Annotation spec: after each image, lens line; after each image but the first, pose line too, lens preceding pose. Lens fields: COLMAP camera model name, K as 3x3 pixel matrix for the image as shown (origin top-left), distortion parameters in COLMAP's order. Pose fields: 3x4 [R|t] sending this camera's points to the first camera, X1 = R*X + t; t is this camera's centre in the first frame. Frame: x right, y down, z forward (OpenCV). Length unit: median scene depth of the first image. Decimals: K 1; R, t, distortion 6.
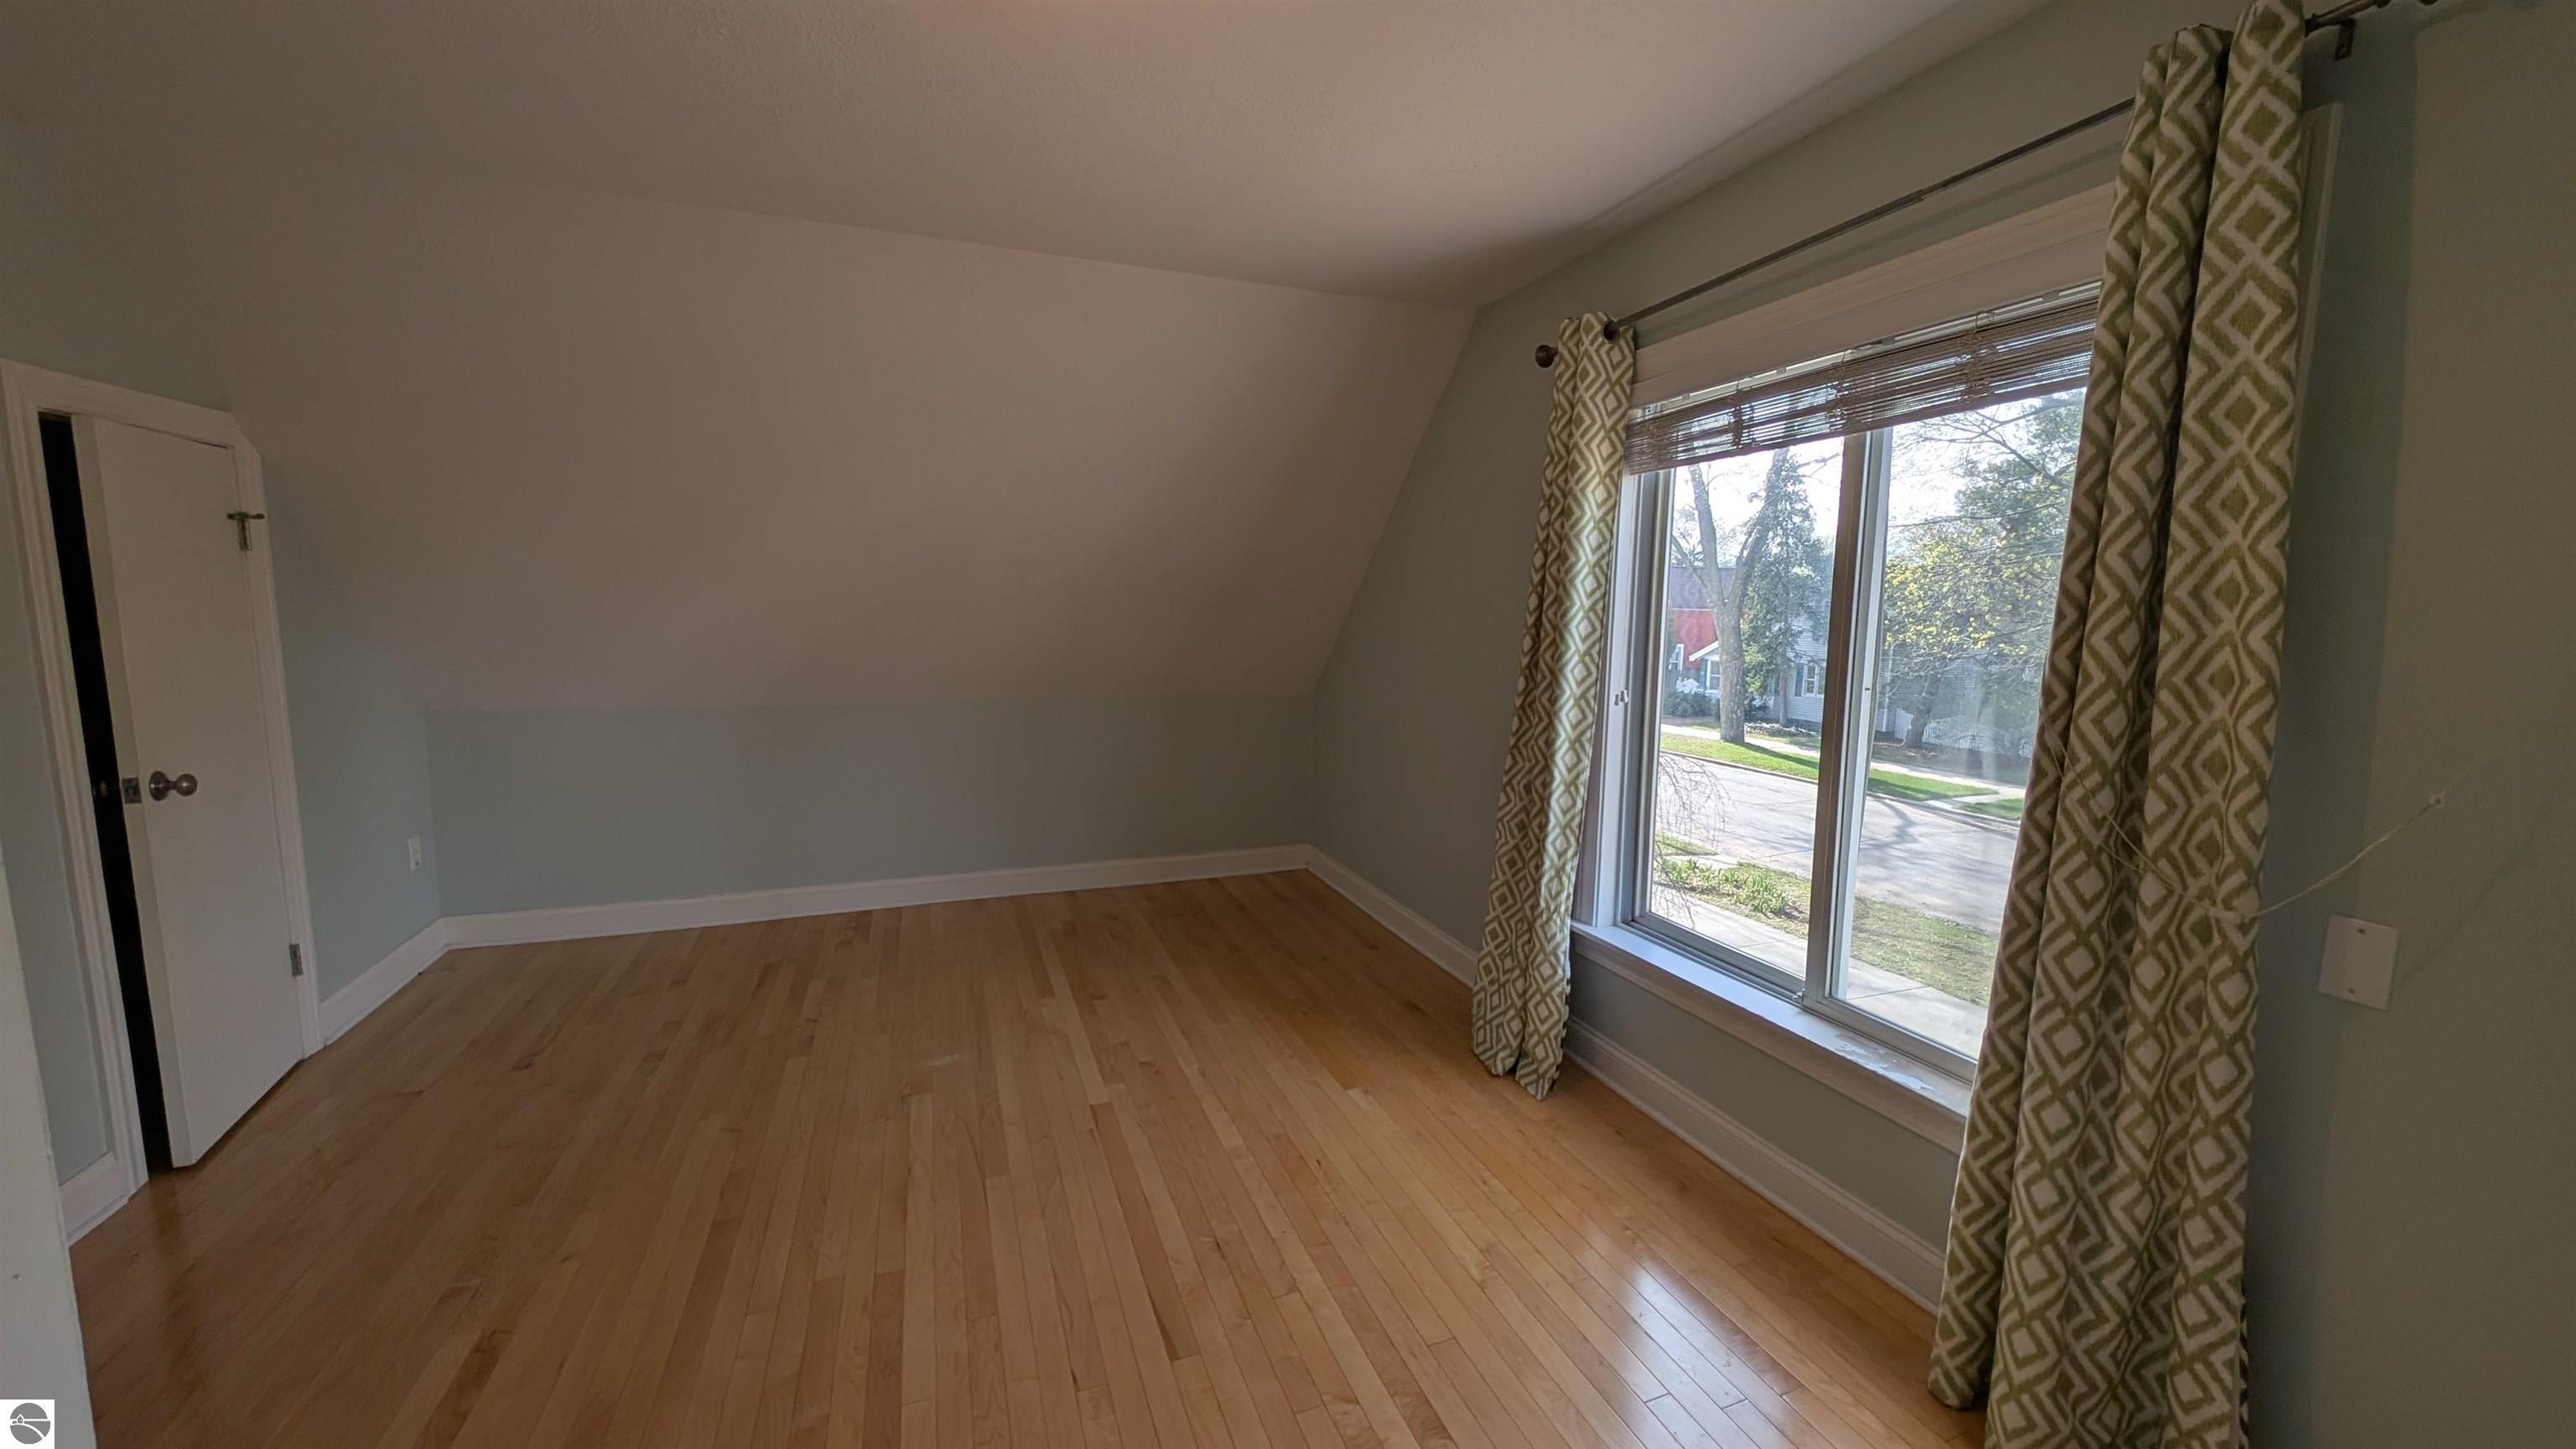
lens RADIAL K [[990.2, 0, 1288.0], [0, 990.2, 724.5], [0, 0, 1]] dist [-0.000078, -0.000012]
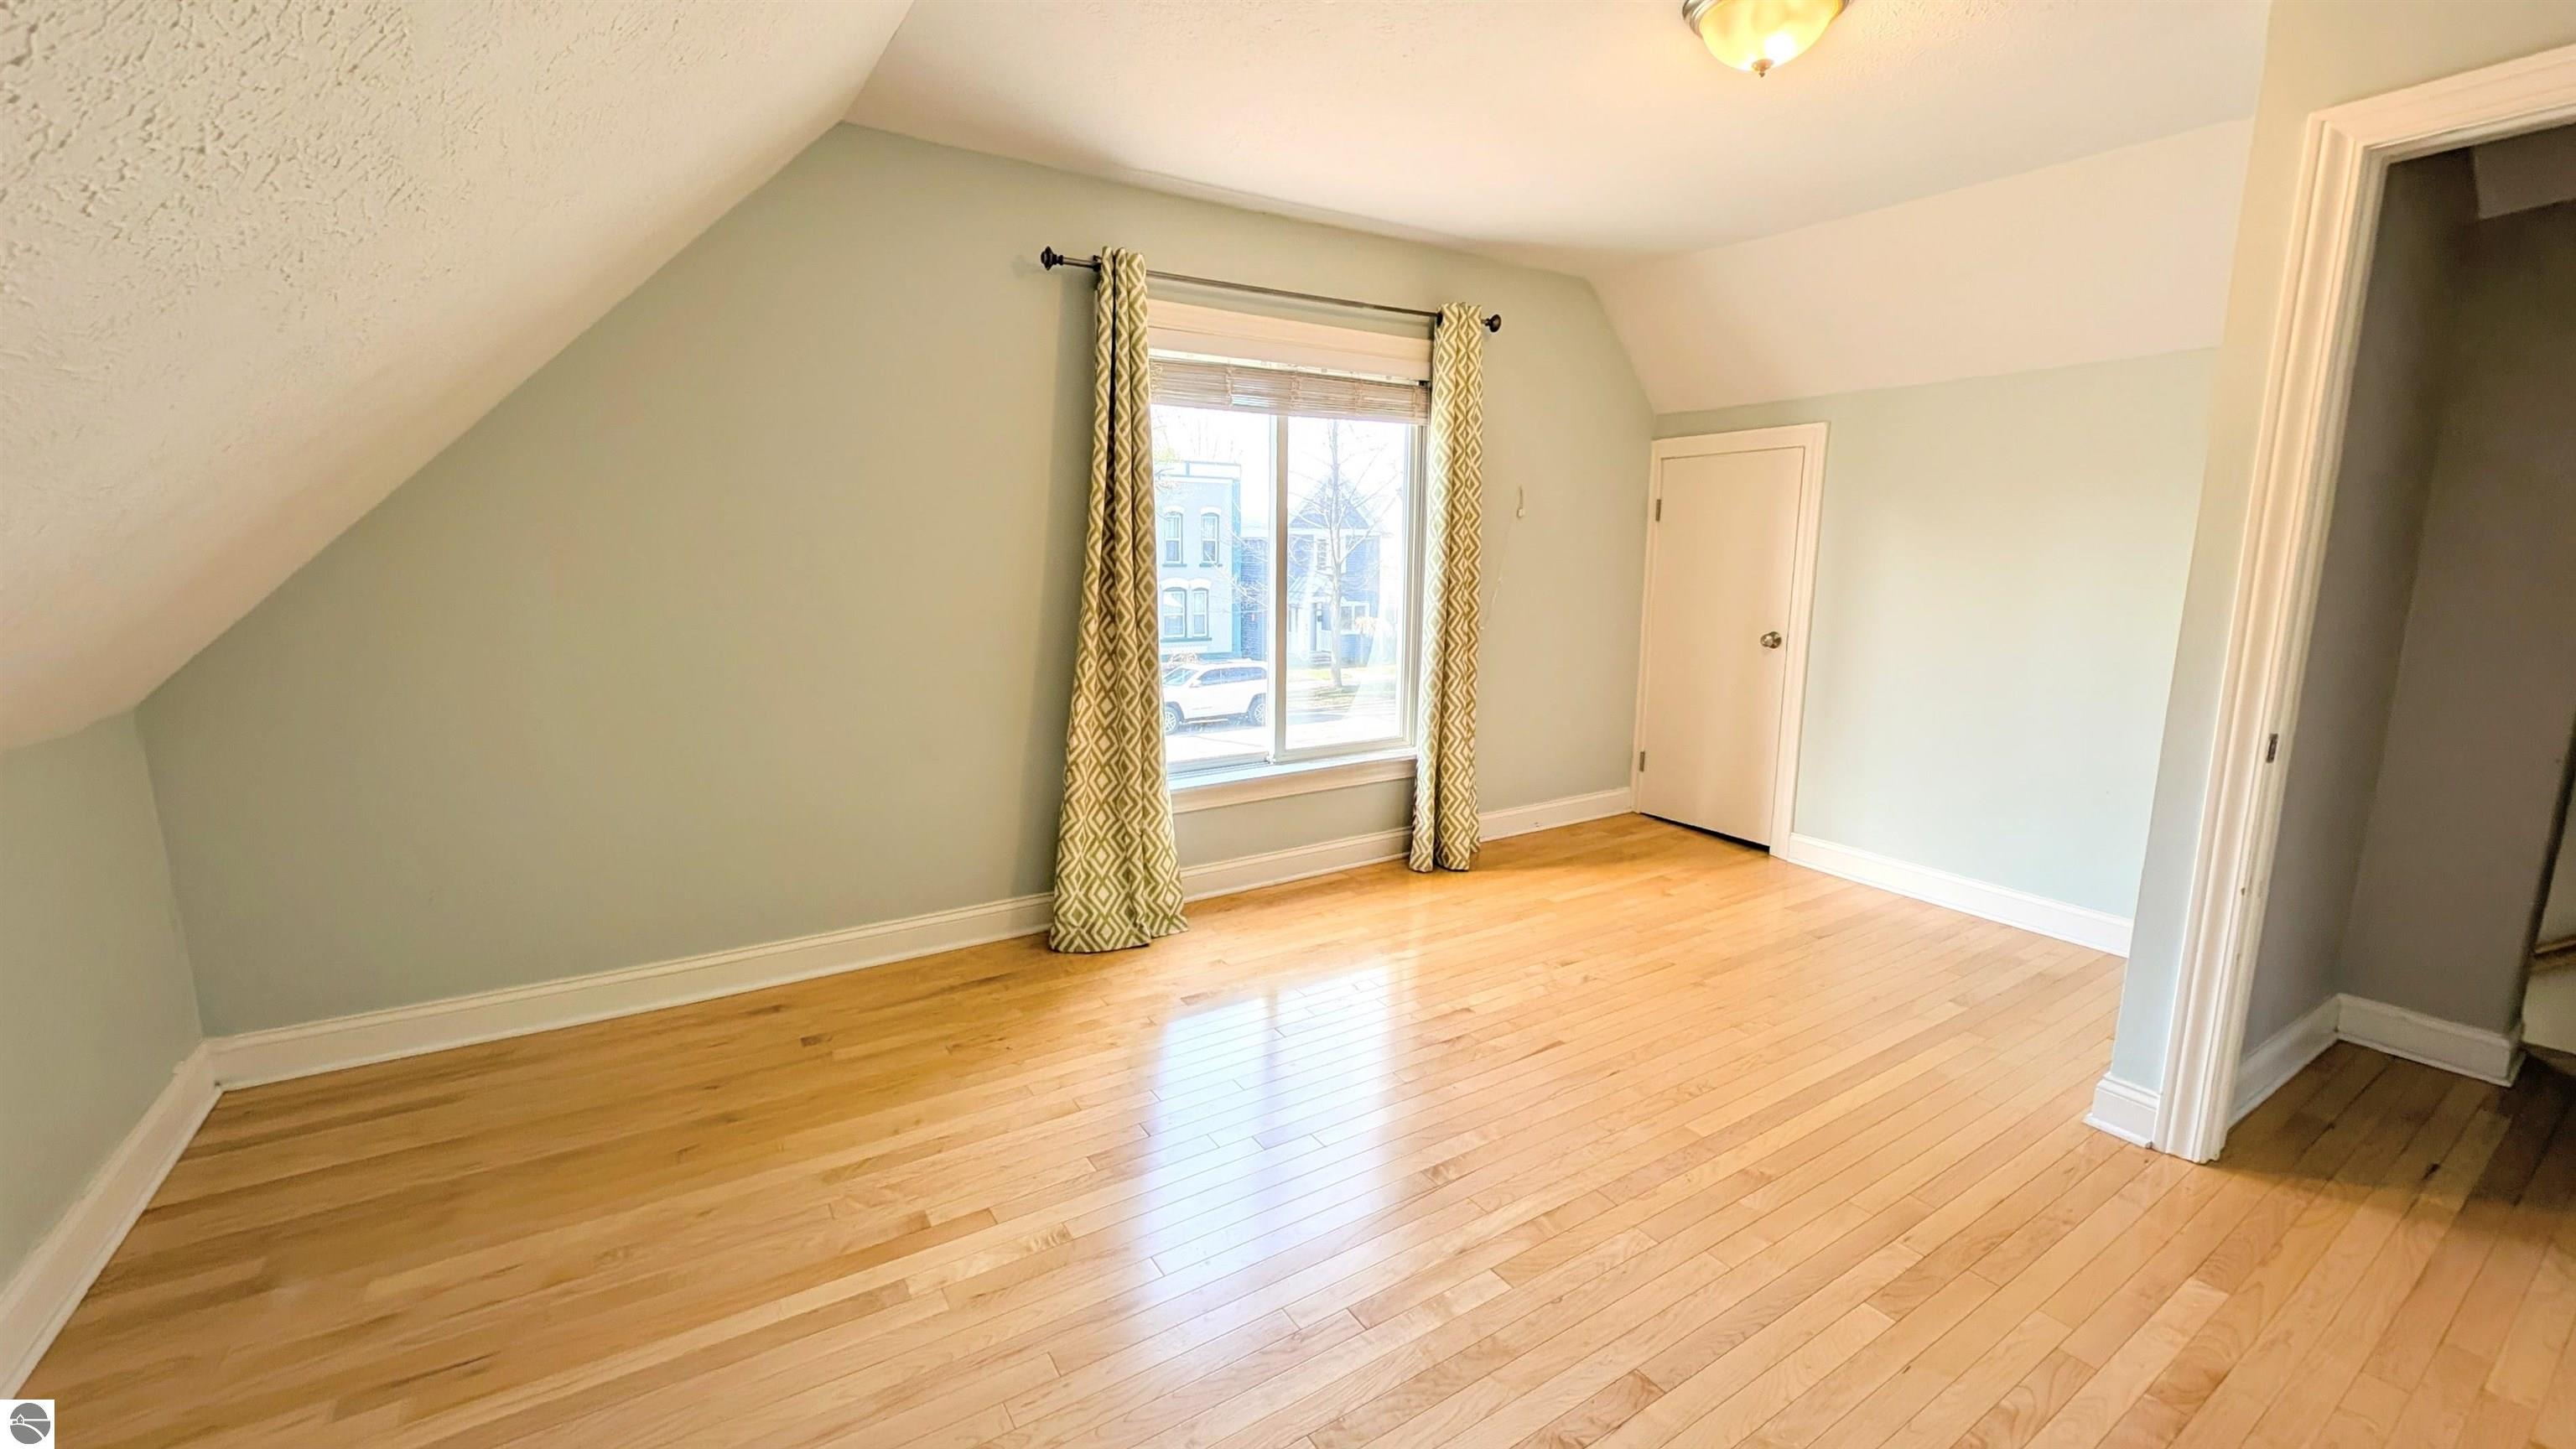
lens RADIAL K [[990.2, 0, 1288.0], [0, 990.2, 724.5], [0, 0, 1]] dist [-0.000078, -0.000012]
pose [[-0.256839, -0.167212, 0.951879, -0.714916], [0.108569, 0.973693, 0.200339, -0.079581], [-0.960337, 0.154799, -0.231928, 0.884806]]
